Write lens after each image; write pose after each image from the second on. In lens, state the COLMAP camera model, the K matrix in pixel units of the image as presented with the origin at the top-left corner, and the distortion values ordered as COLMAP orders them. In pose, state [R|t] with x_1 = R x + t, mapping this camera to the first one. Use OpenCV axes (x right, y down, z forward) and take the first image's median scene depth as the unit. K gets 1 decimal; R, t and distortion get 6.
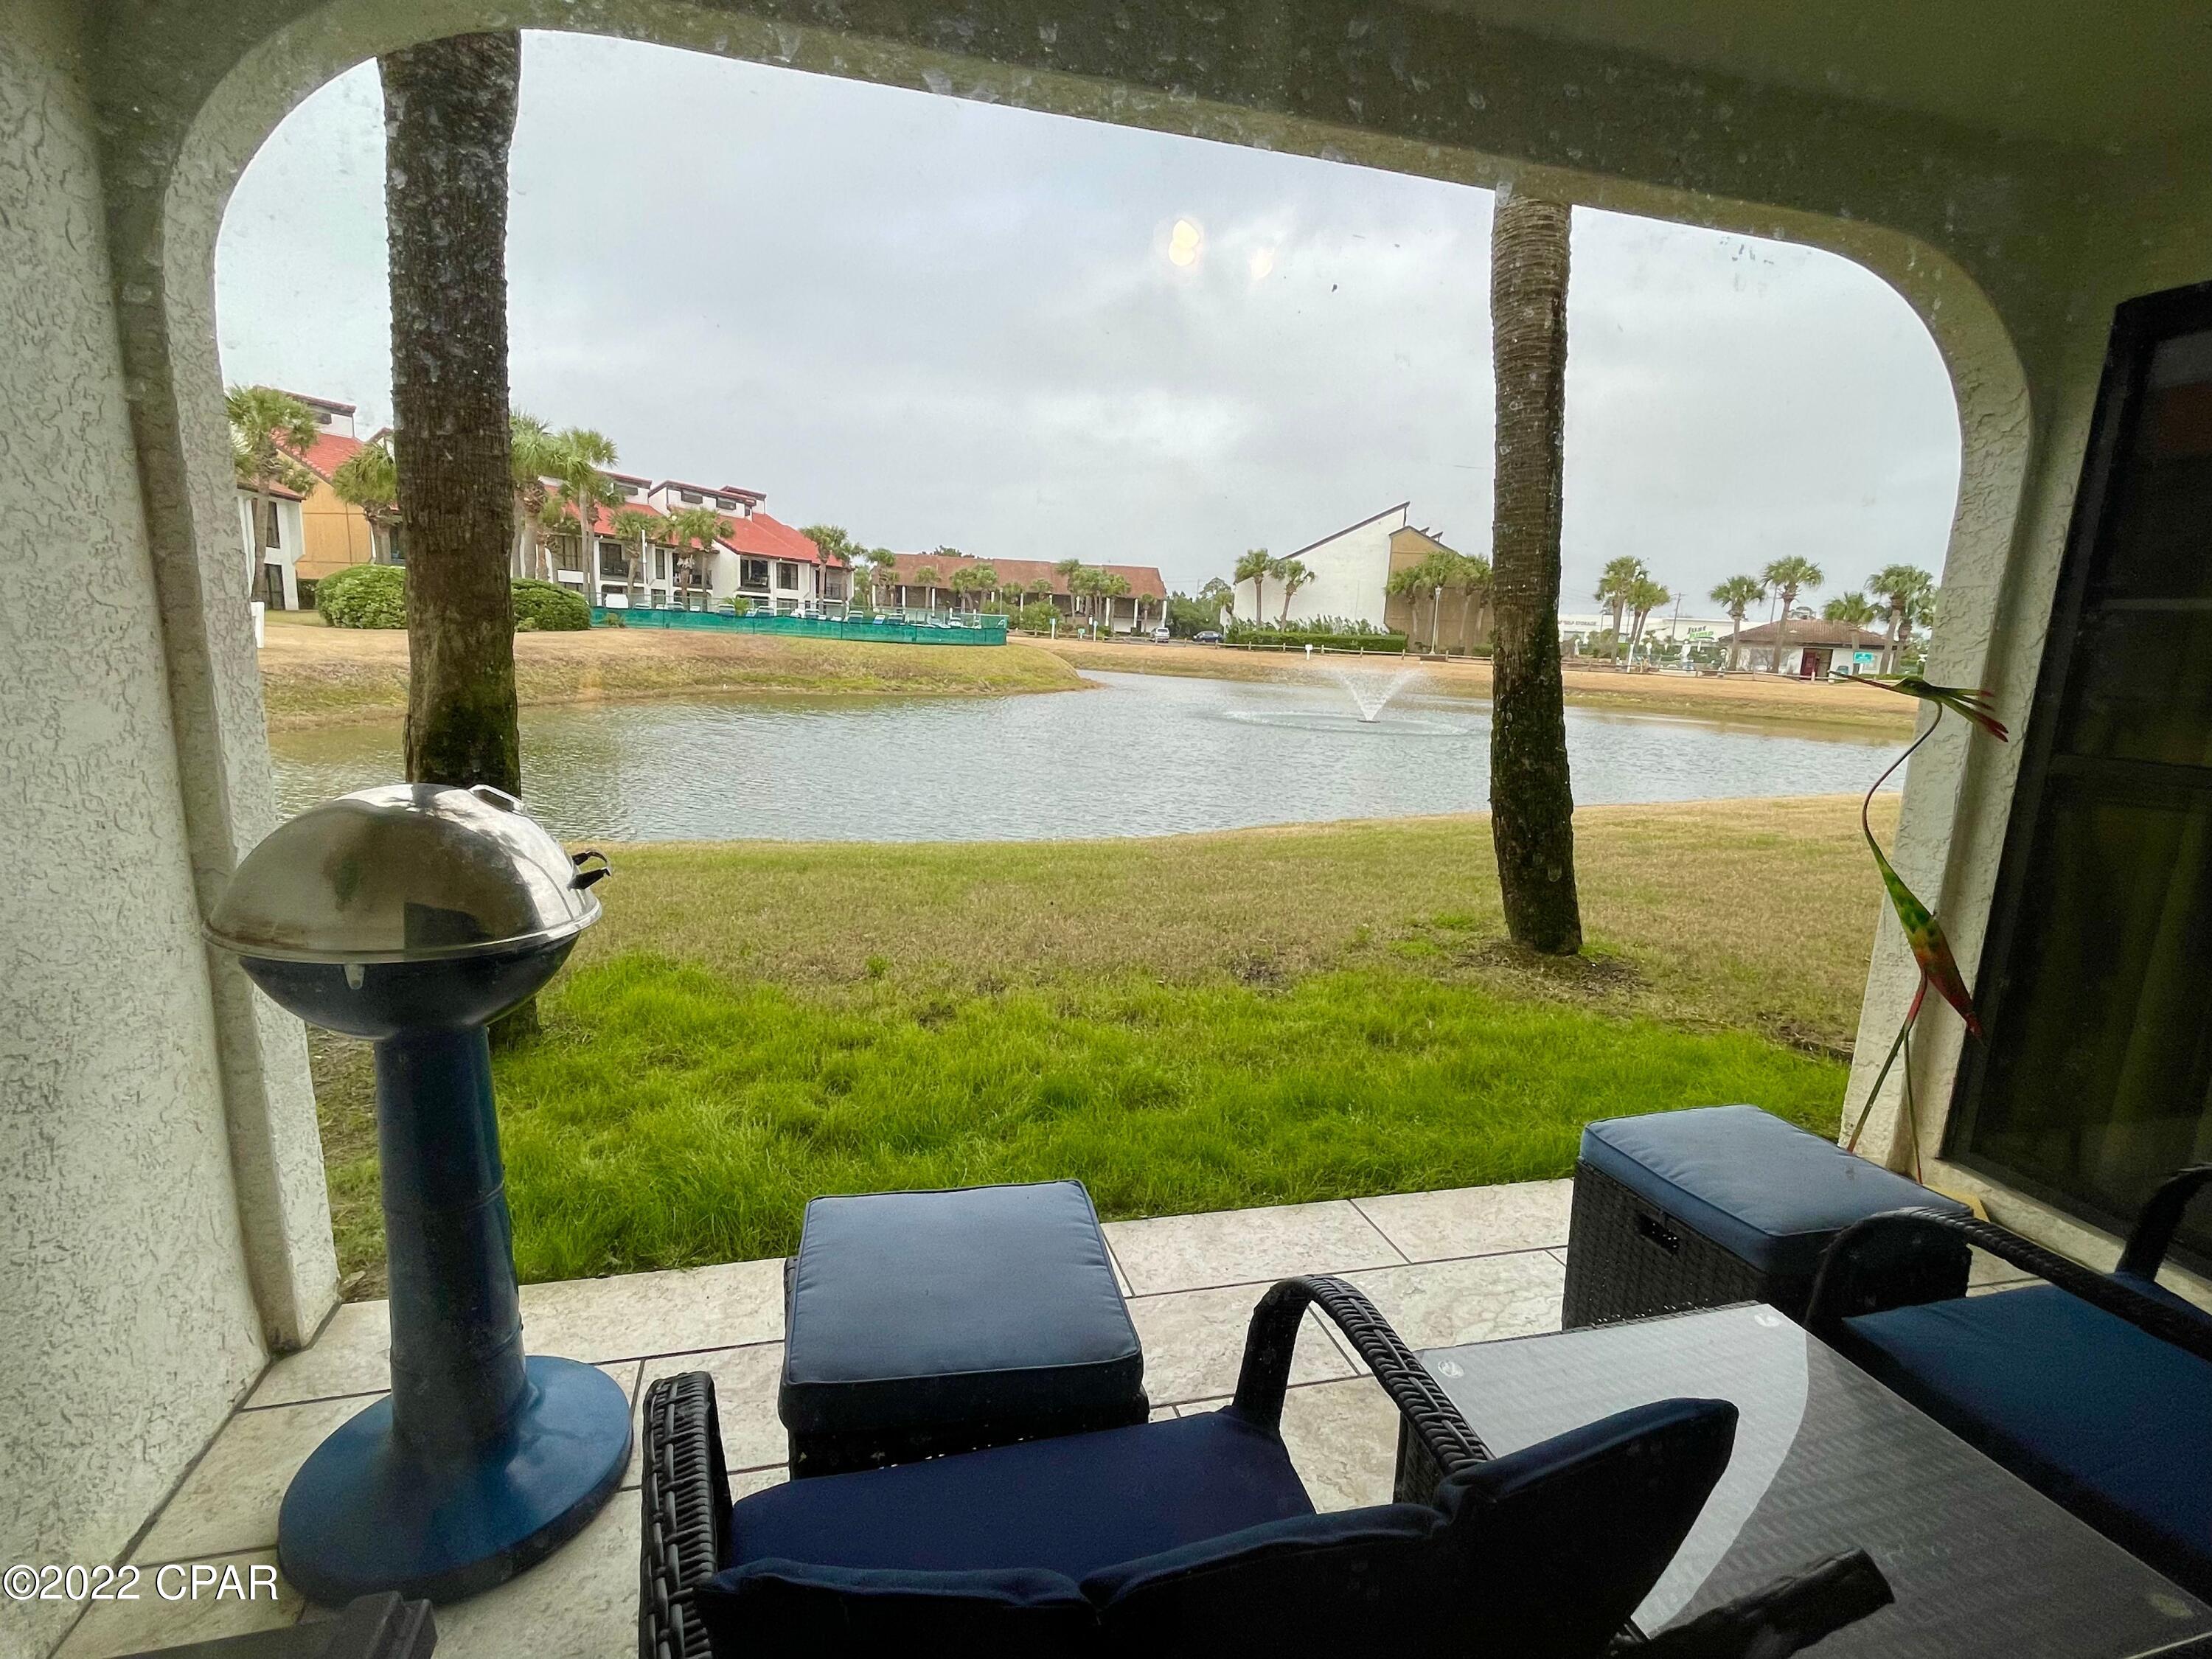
lens RADIAL K [[1083.0, 0, 1104.9], [0, 1083.0, 843.0], [0, 0, 1]] dist [-0.008308, 0.006443]
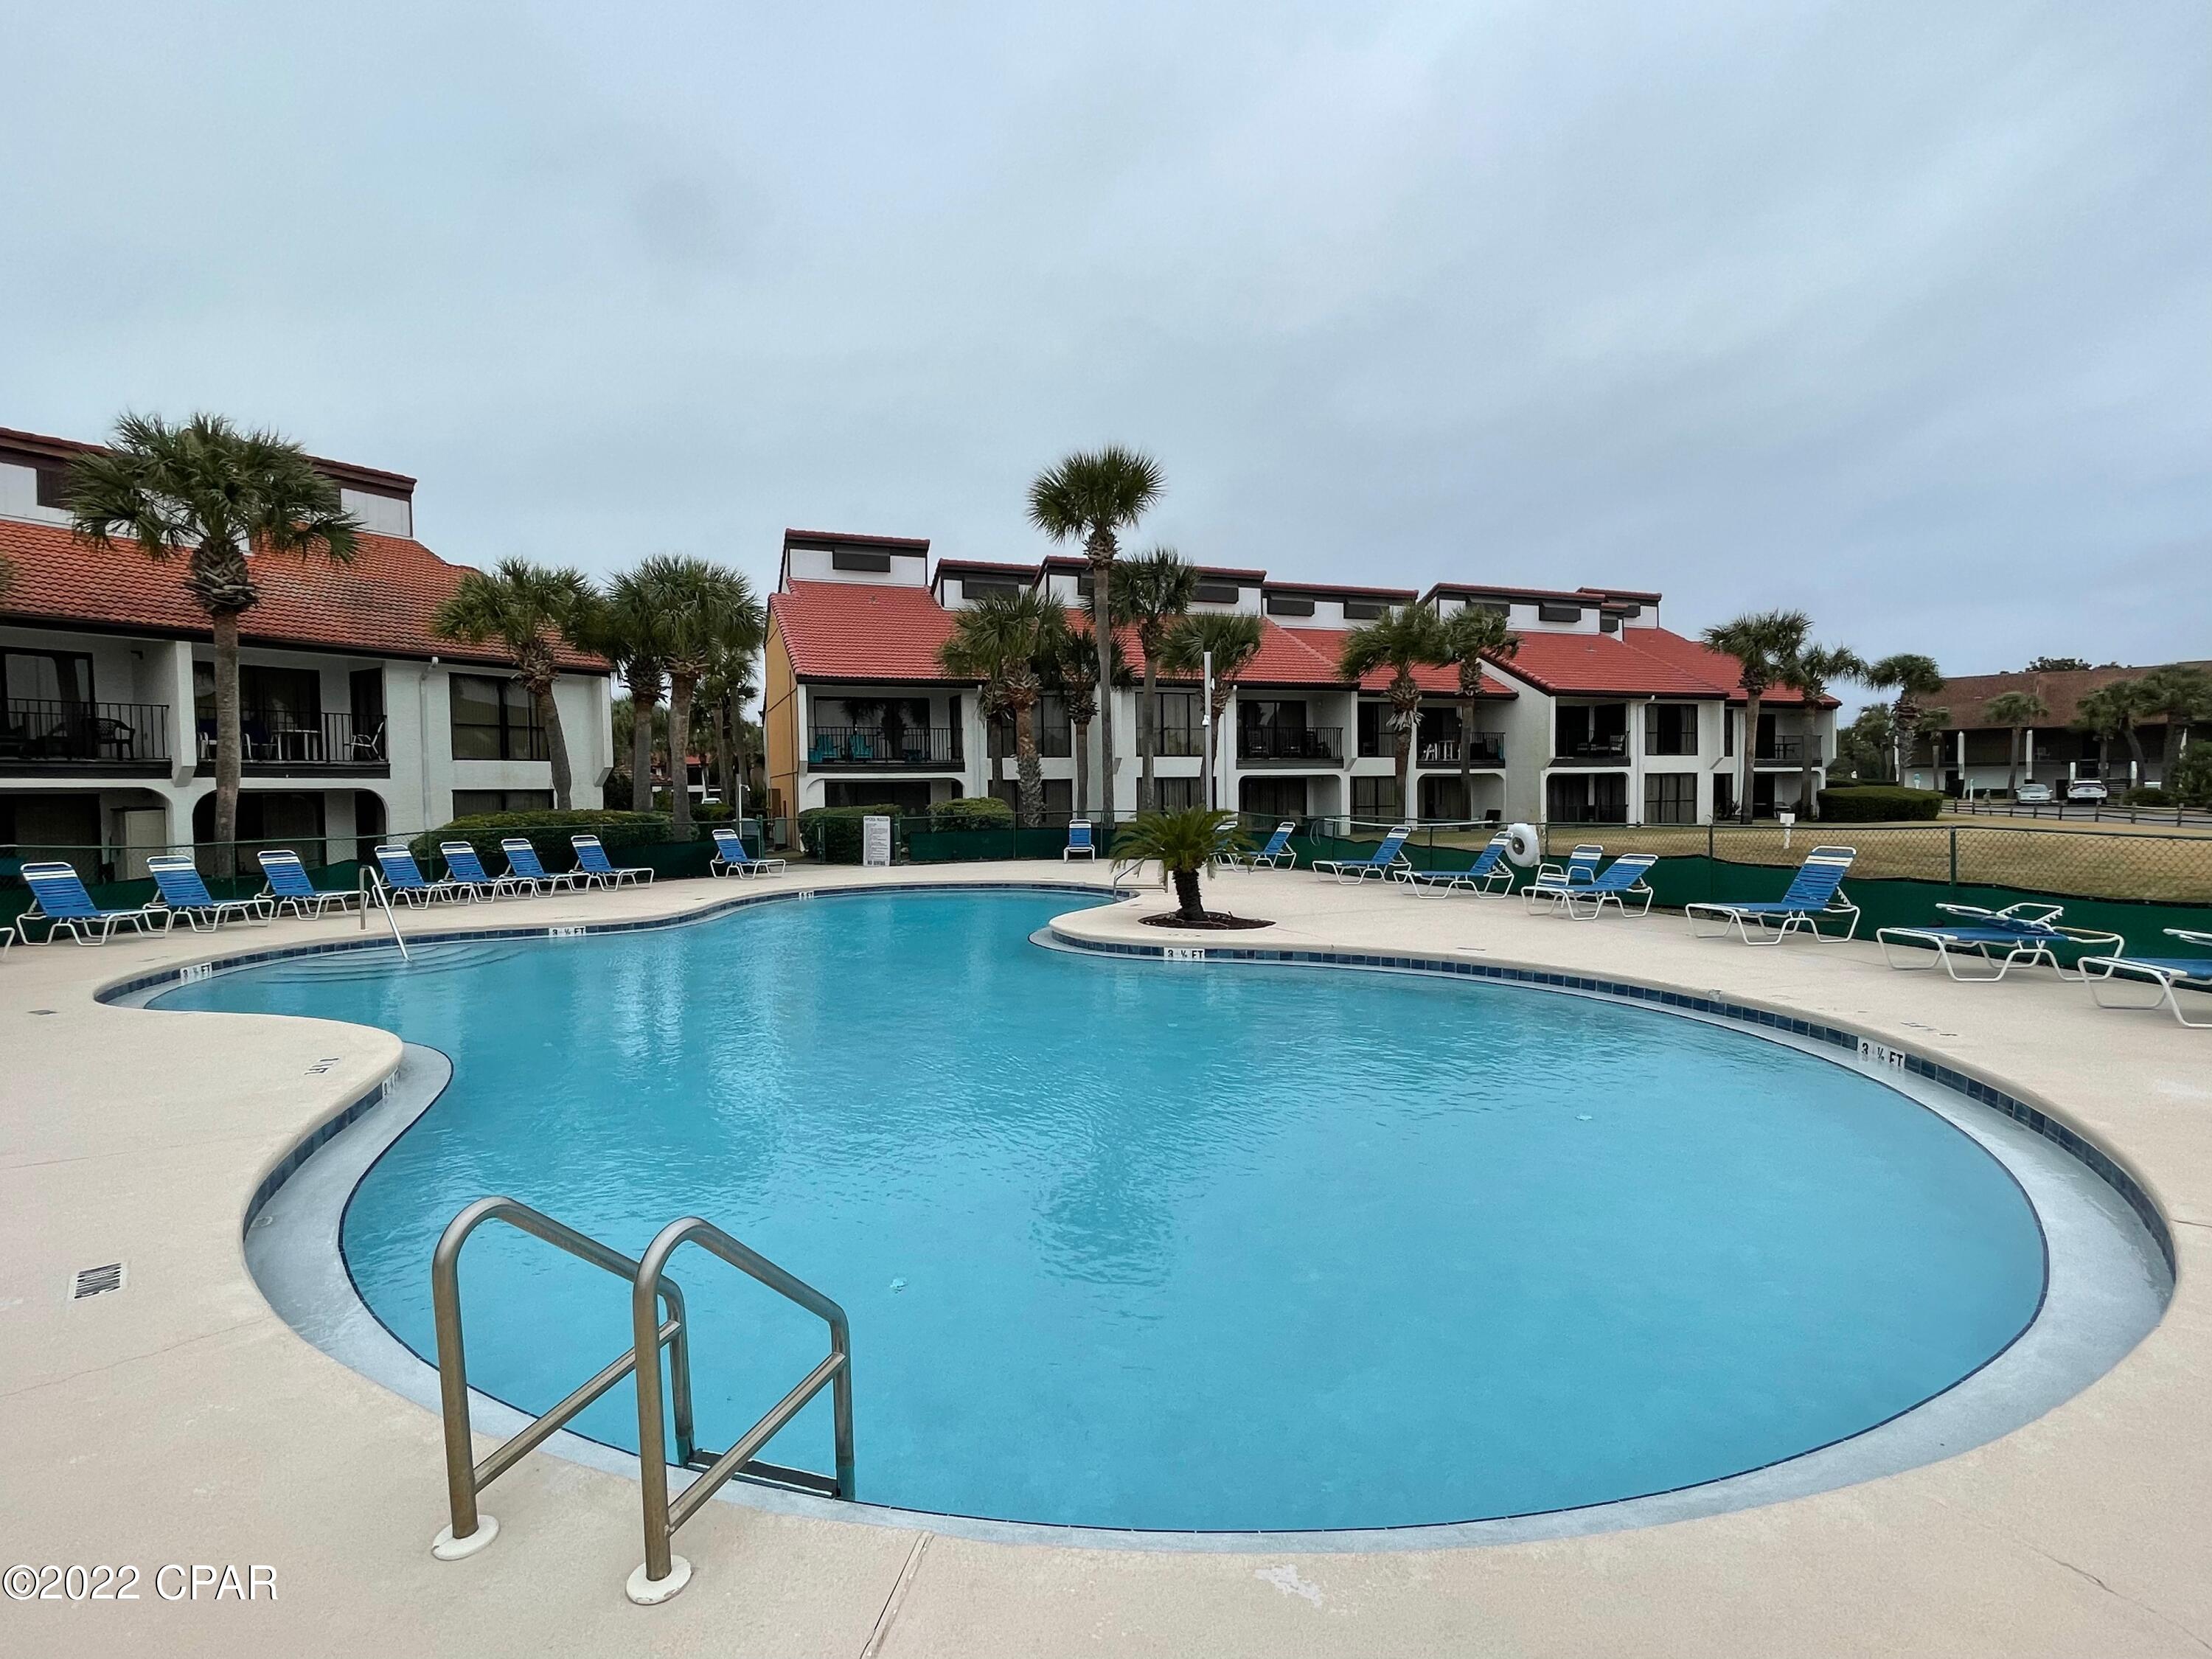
lens RADIAL K [[1105.5, 0, 1104.4], [0, 1105.5, 838.2], [0, 0, 1]] dist [0.000411, -0.000819]
pose [[0.665841, -0.026317, -0.745629, -0.128580], [-0.097293, 0.987781, -0.121745, -0.159405], [0.739723, 0.153607, 0.655145, 0.698891]]
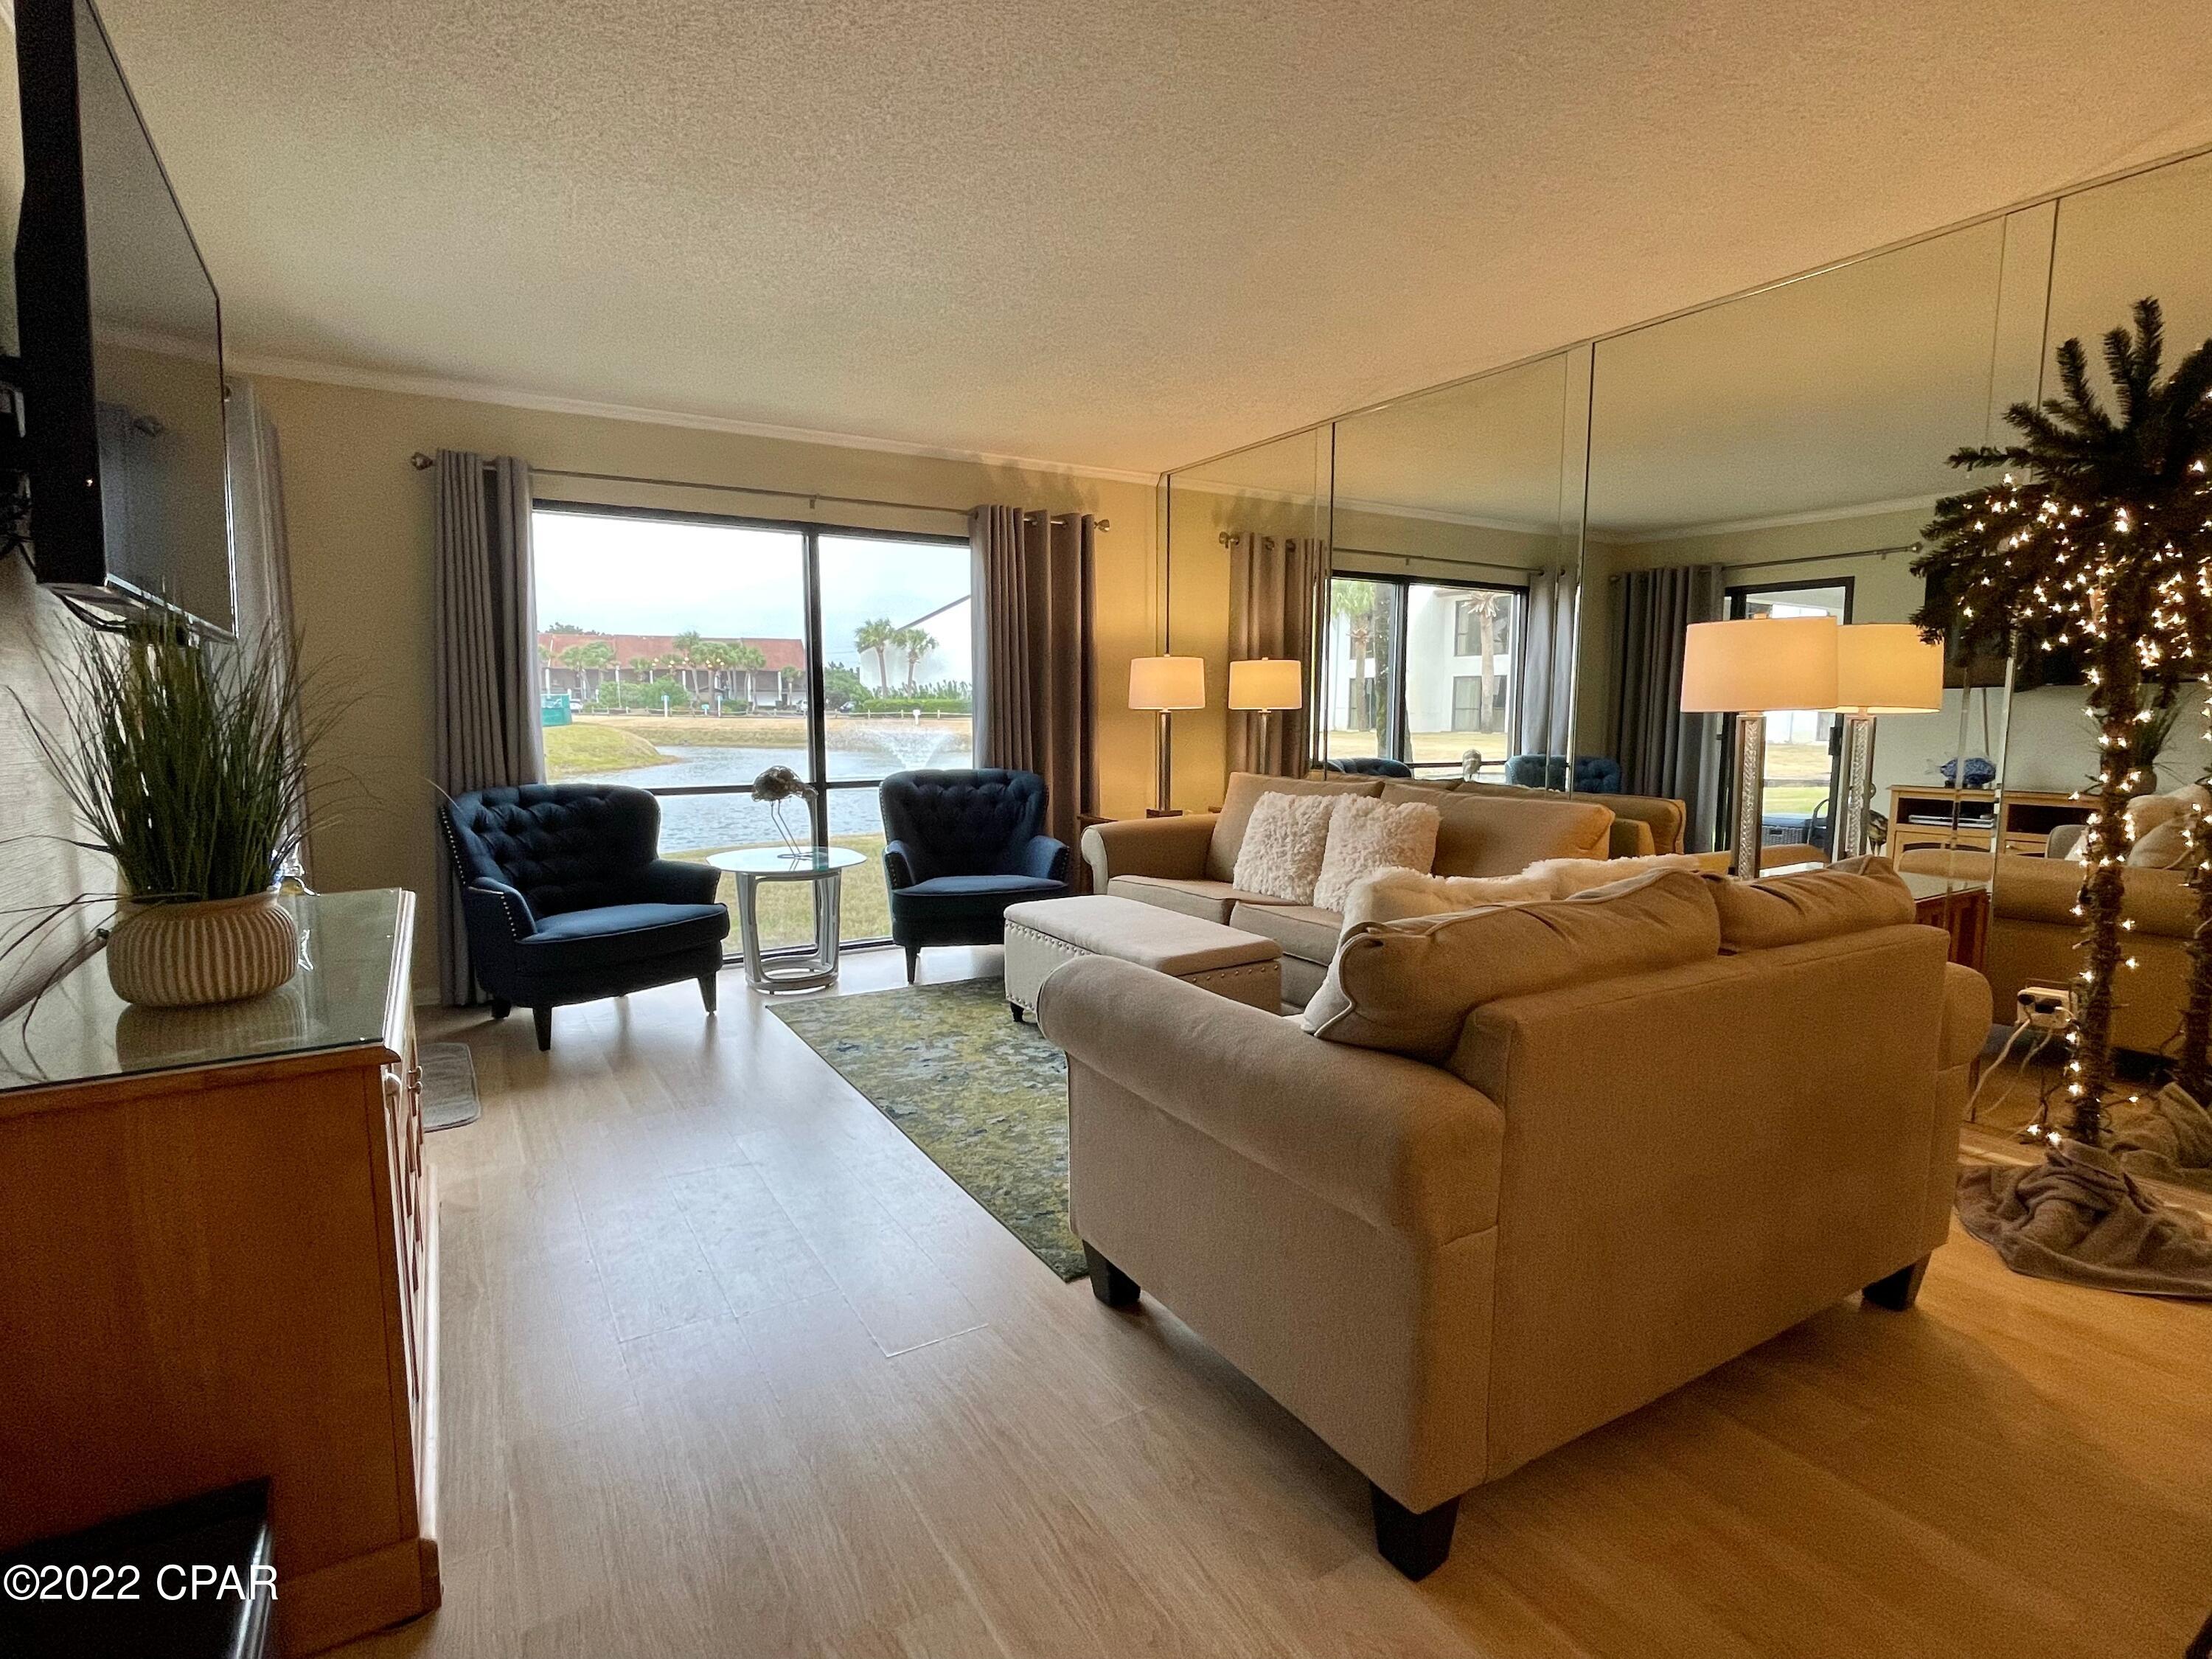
lens RADIAL K [[1105.5, 0, 1095.4], [0, 1105.5, 829.4], [0, 0, 1]] dist [0.000411, -0.000819]
pose [[0.961257, -0.074755, 0.265323, 0.071618], [0.094620, 0.993526, -0.062877, 0.009815], [-0.258905, 0.085546, 0.962107, -0.034824]]
